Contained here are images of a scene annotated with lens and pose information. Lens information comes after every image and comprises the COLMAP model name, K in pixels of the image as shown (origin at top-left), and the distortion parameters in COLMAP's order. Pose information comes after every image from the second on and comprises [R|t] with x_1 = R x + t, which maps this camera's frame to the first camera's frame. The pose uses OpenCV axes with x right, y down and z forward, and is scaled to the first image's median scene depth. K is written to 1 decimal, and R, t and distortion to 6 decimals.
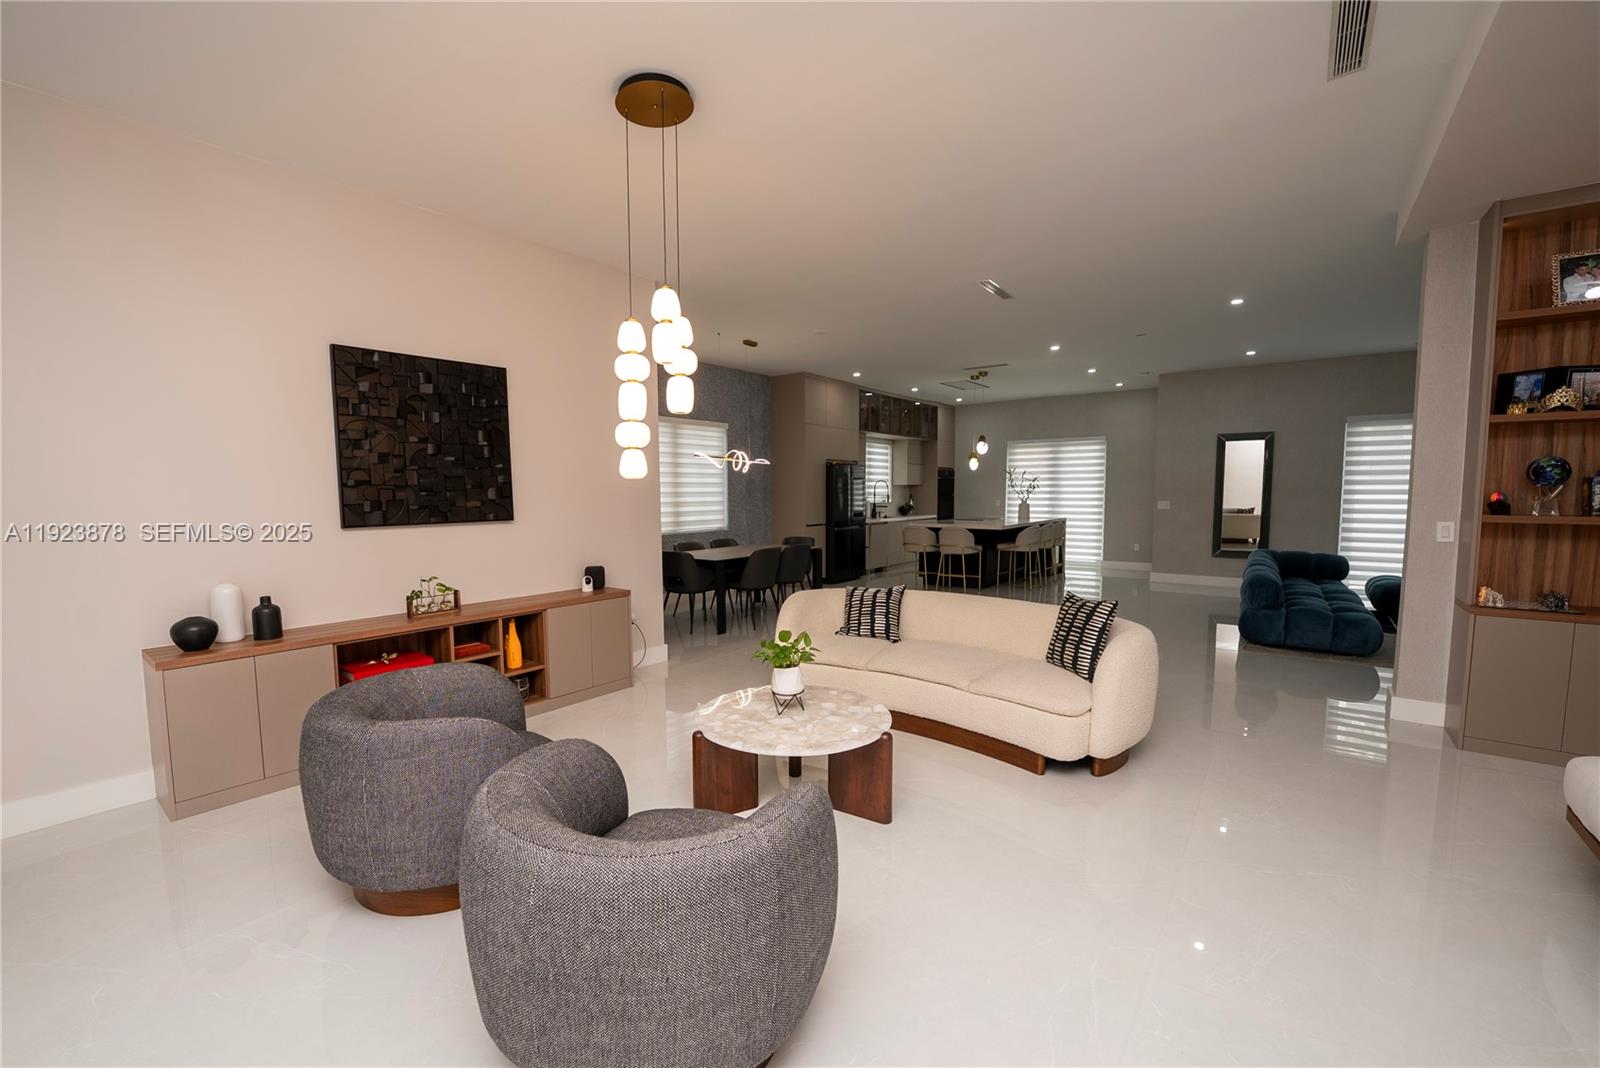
lens RADIAL K [[651.1, 0, 786.8], [0, 651.1, 544.8], [0, 0, 1]] dist [-0.031401, 0.004301]
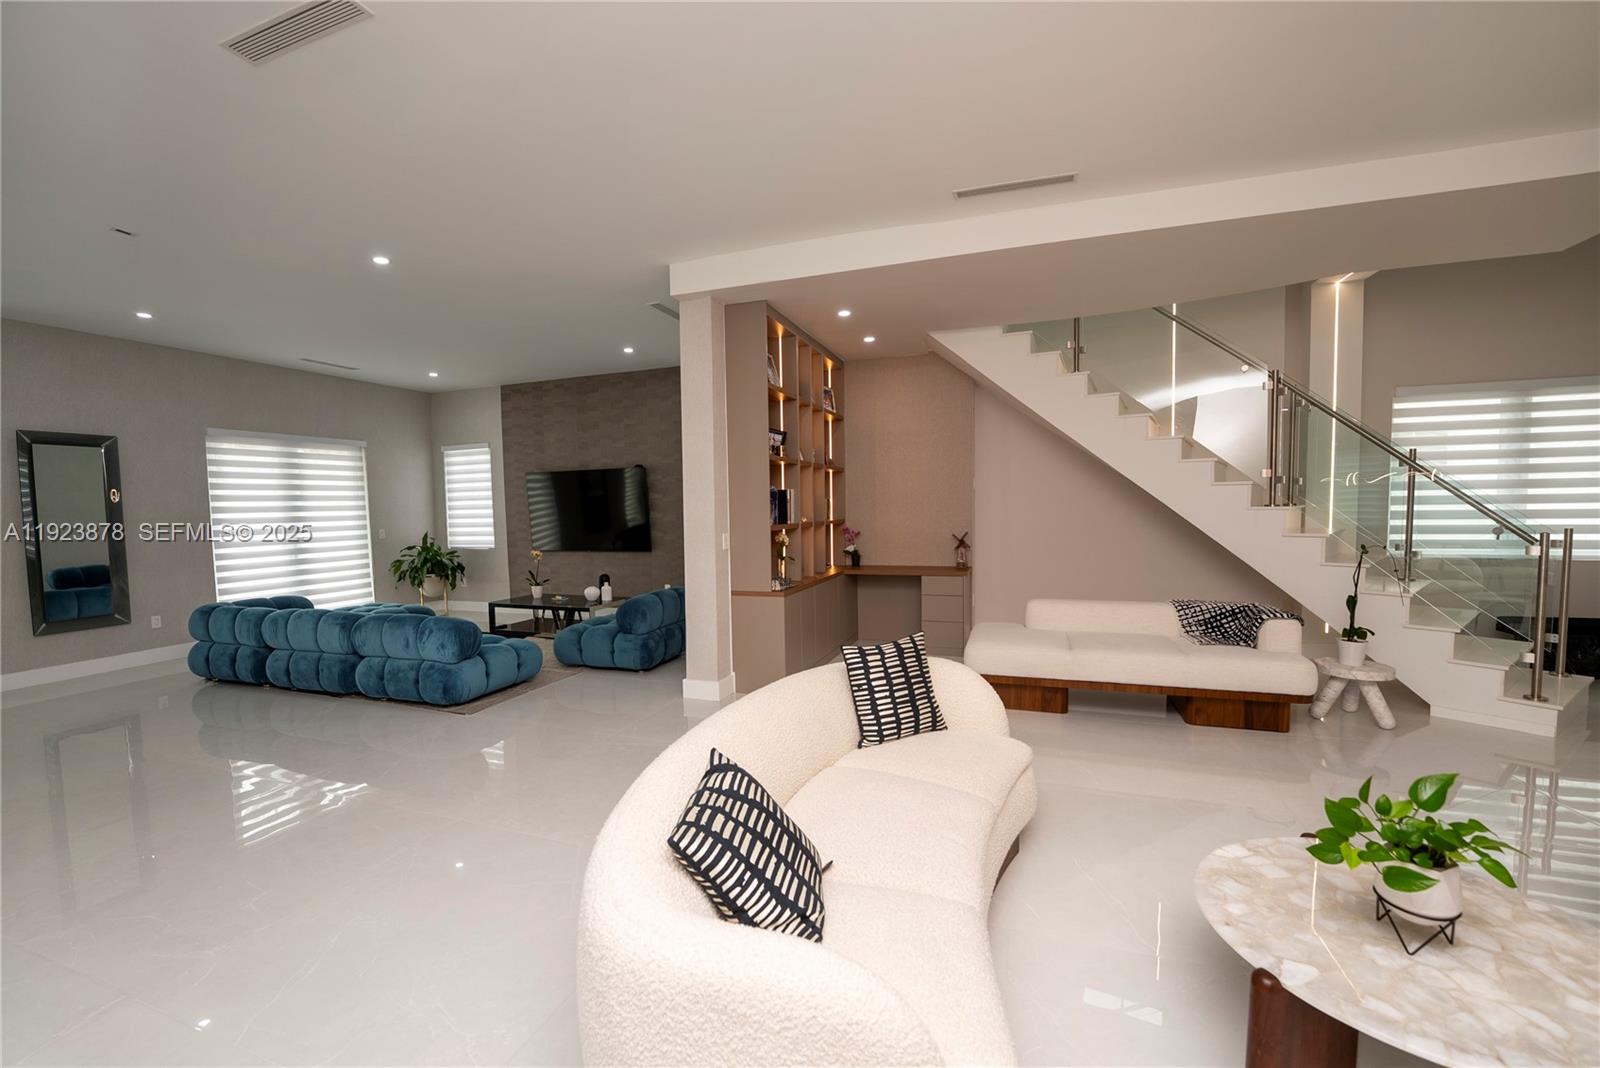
lens RADIAL K [[651.1, 0, 785.1], [0, 651.1, 546.7], [0, 0, 1]] dist [-0.031401, 0.004301]
pose [[-0.306035, -0.049460, 0.950735, -0.098226], [0.100027, 0.991451, 0.083777, -0.044279], [-0.946751, 0.120738, -0.298471, 0.521881]]
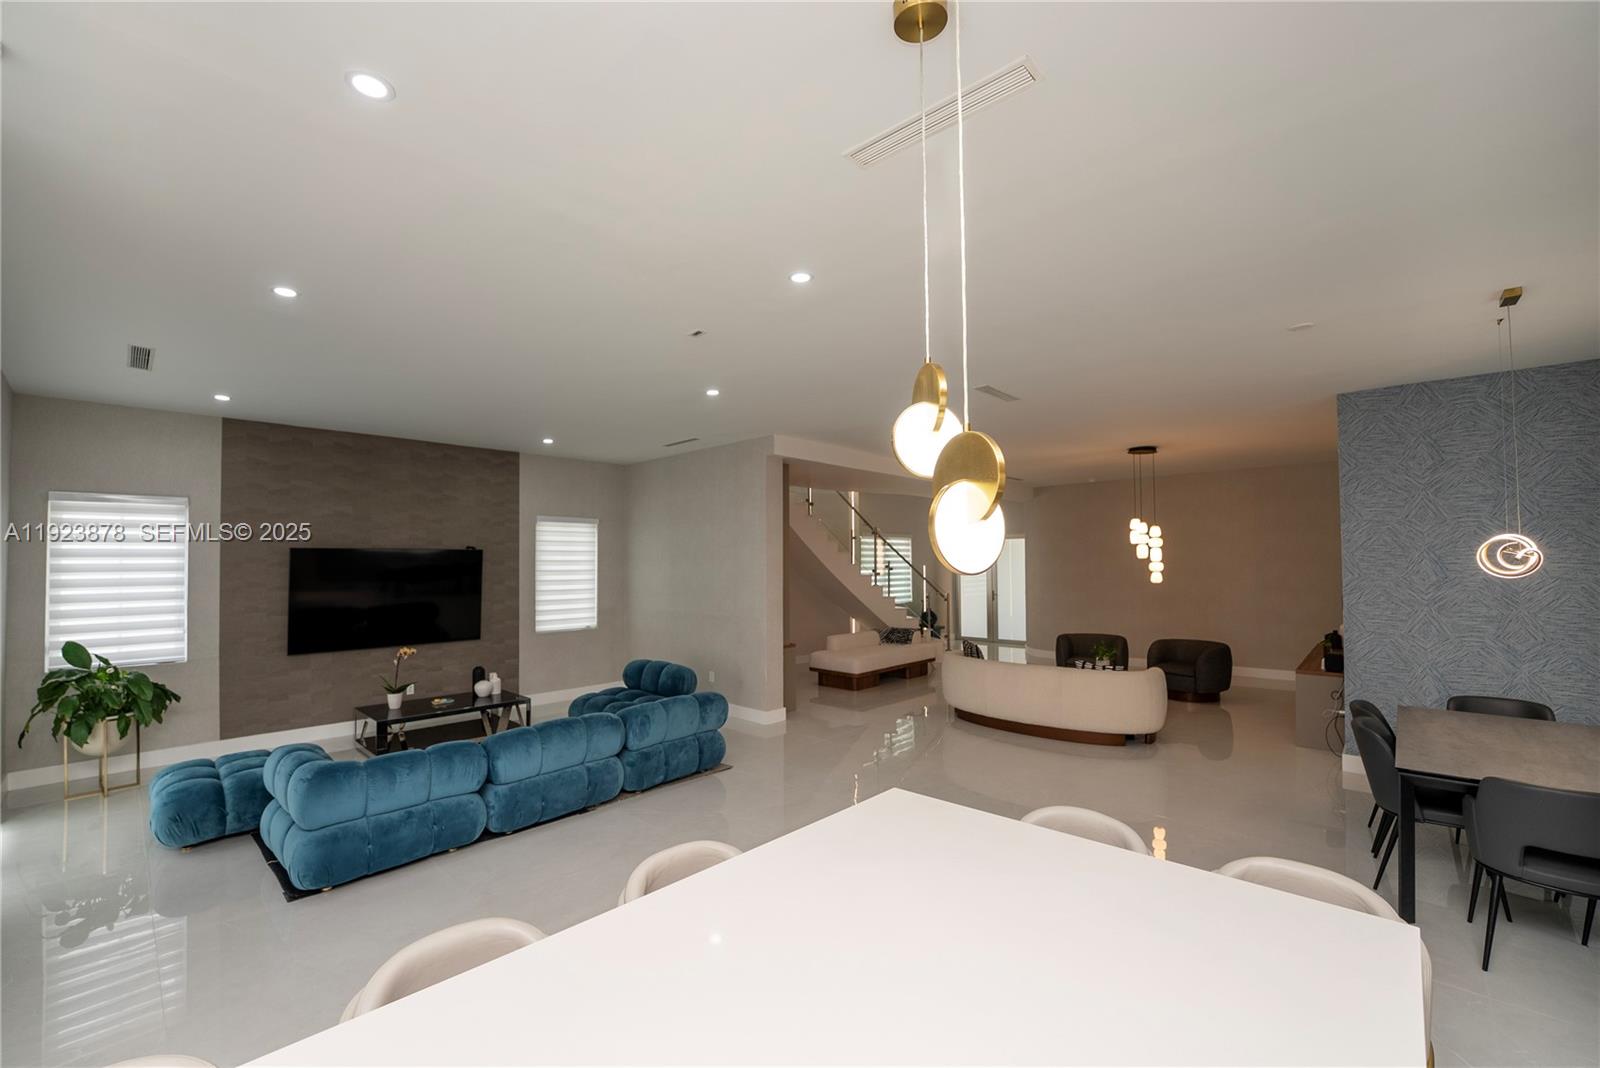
lens RADIAL K [[651.1, 0, 785.5], [0, 651.1, 544.3], [0, 0, 1]] dist [-0.031401, 0.004301]
pose [[-0.995120, 0.015808, 0.097396, 0.329569], [0.021159, 0.998308, 0.054154, -0.139071], [-0.096376, 0.055951, -0.993771, 1.205808]]
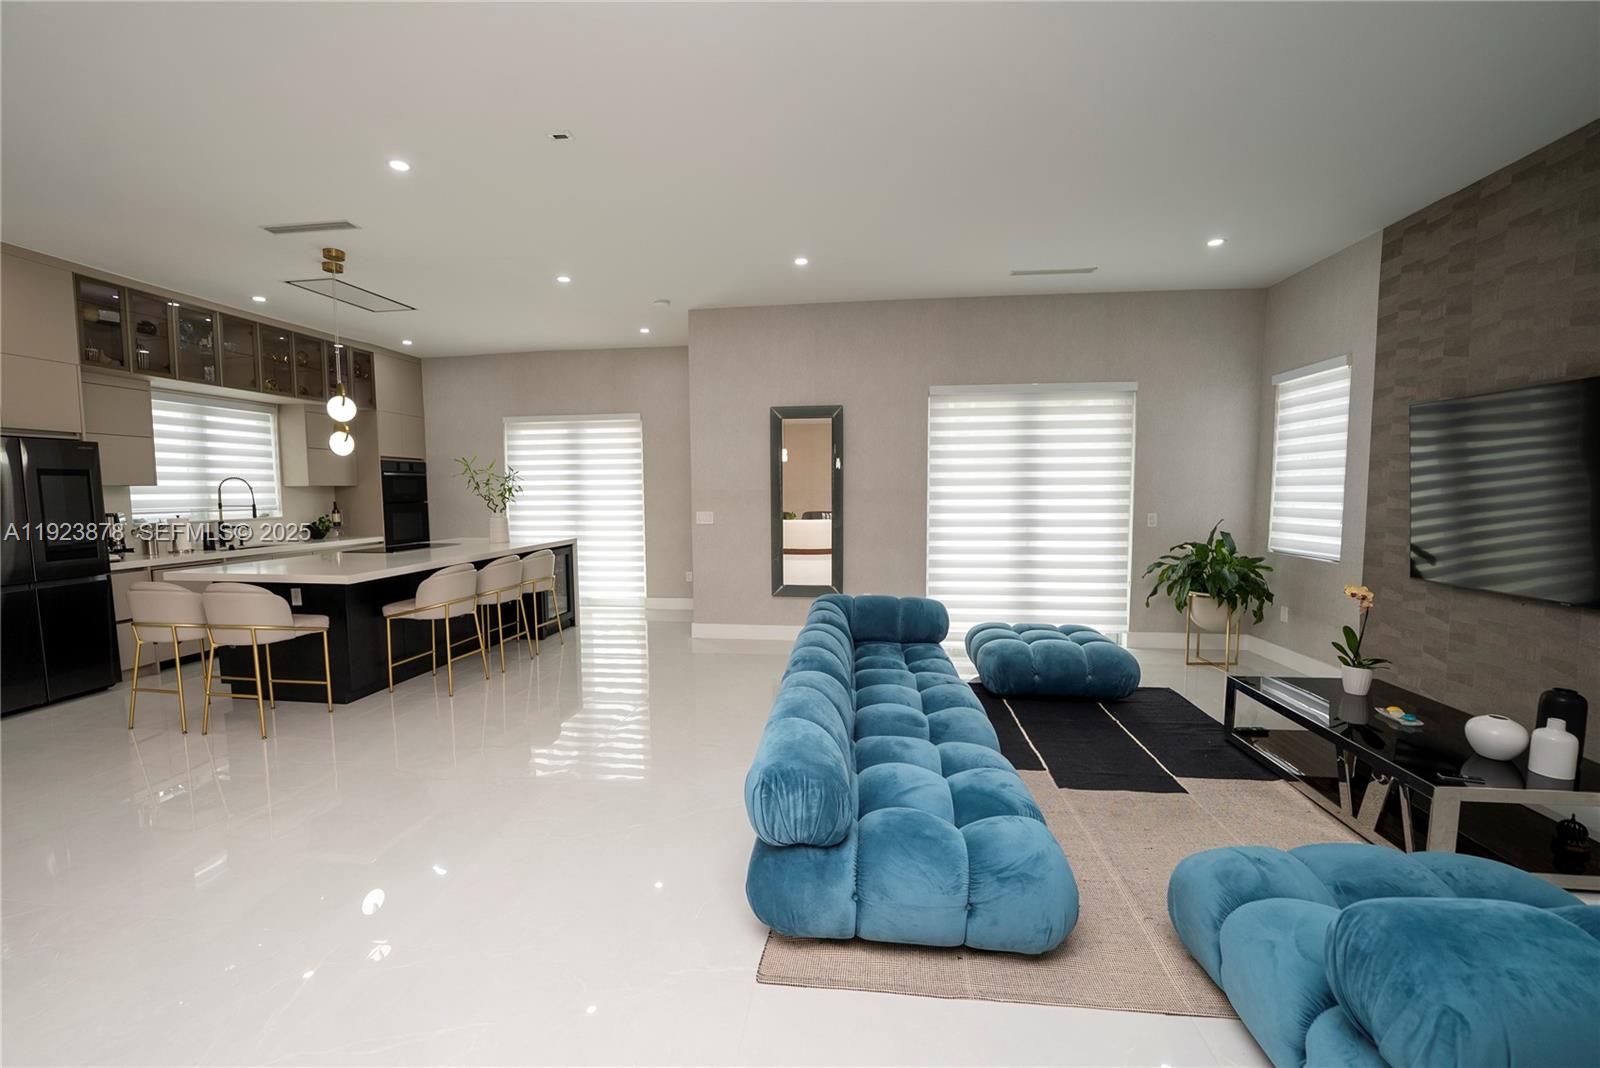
lens RADIAL K [[651.1, 0, 786.4], [0, 651.1, 543.6], [0, 0, 1]] dist [-0.031401, 0.004301]
pose [[0.861264, -0.040531, 0.506539, 0.351770], [0.042874, 0.999056, 0.007042, -0.039752], [-0.506346, 0.015652, 0.862188, 0.435587]]
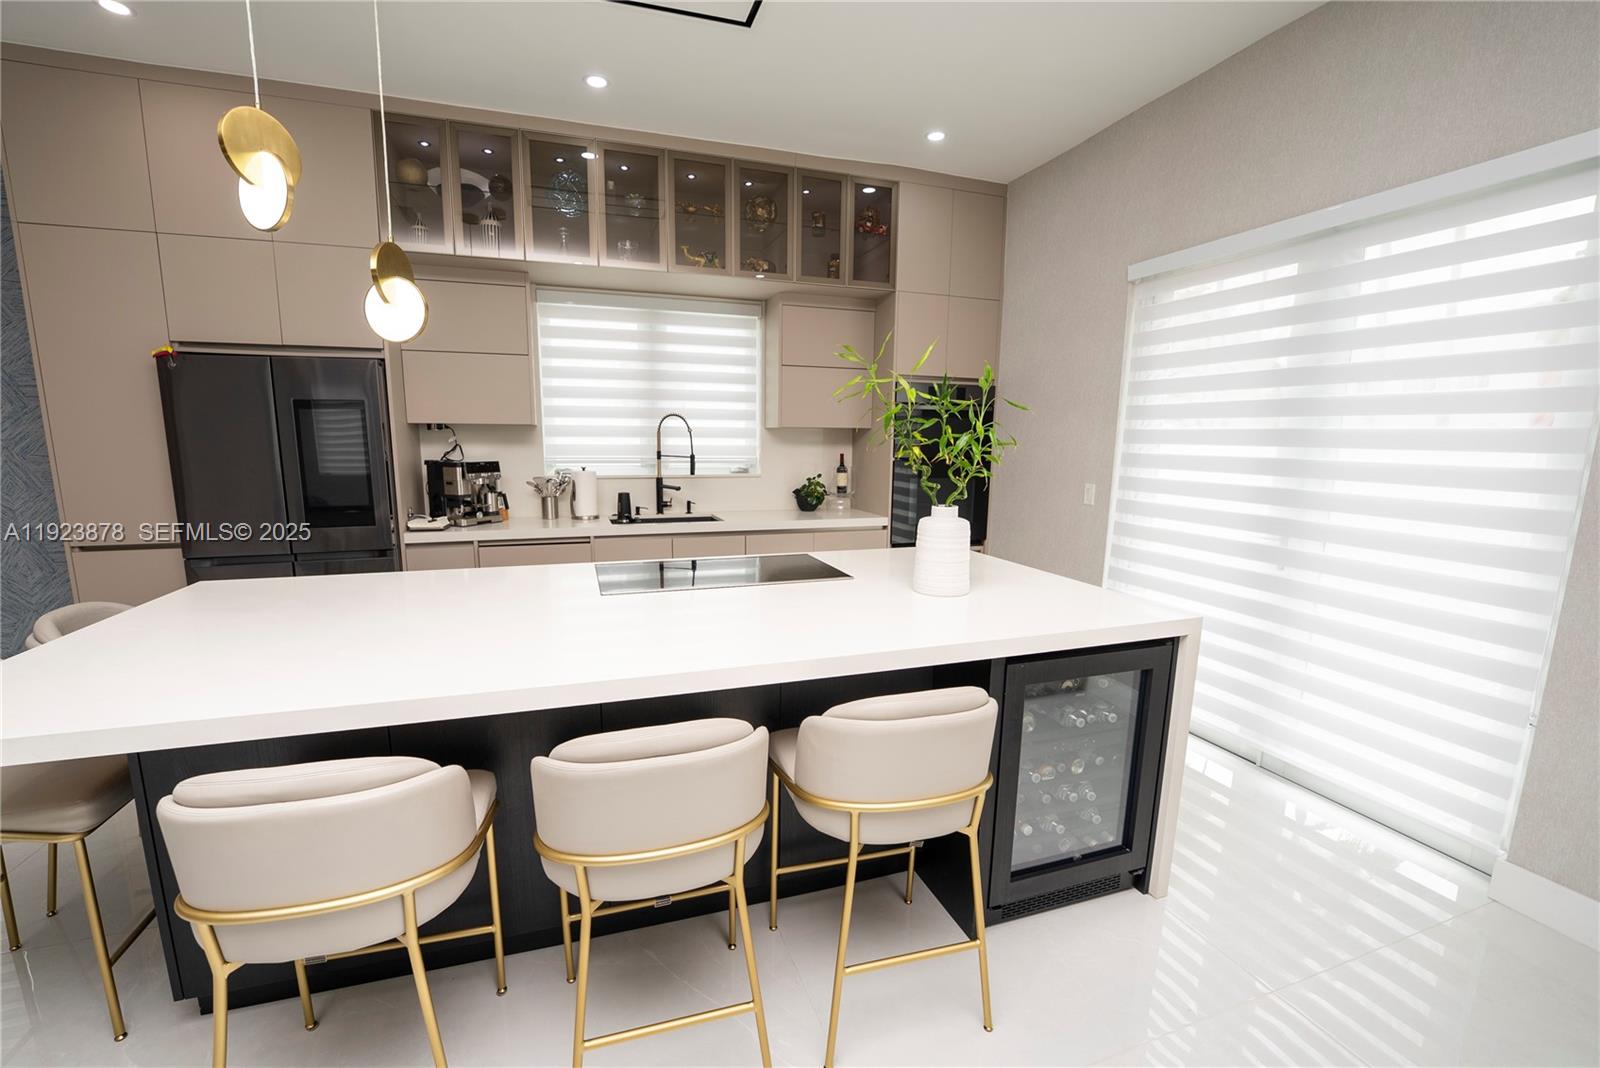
lens RADIAL K [[651.1, 0, 788.3], [0, 651.1, 546.7], [0, 0, 1]] dist [-0.031401, 0.004301]
pose [[0.835303, 0.107048, -0.539267, 0.524462], [-0.062021, 0.992947, 0.101039, -0.087897], [0.546280, -0.050952, 0.836051, 0.966304]]
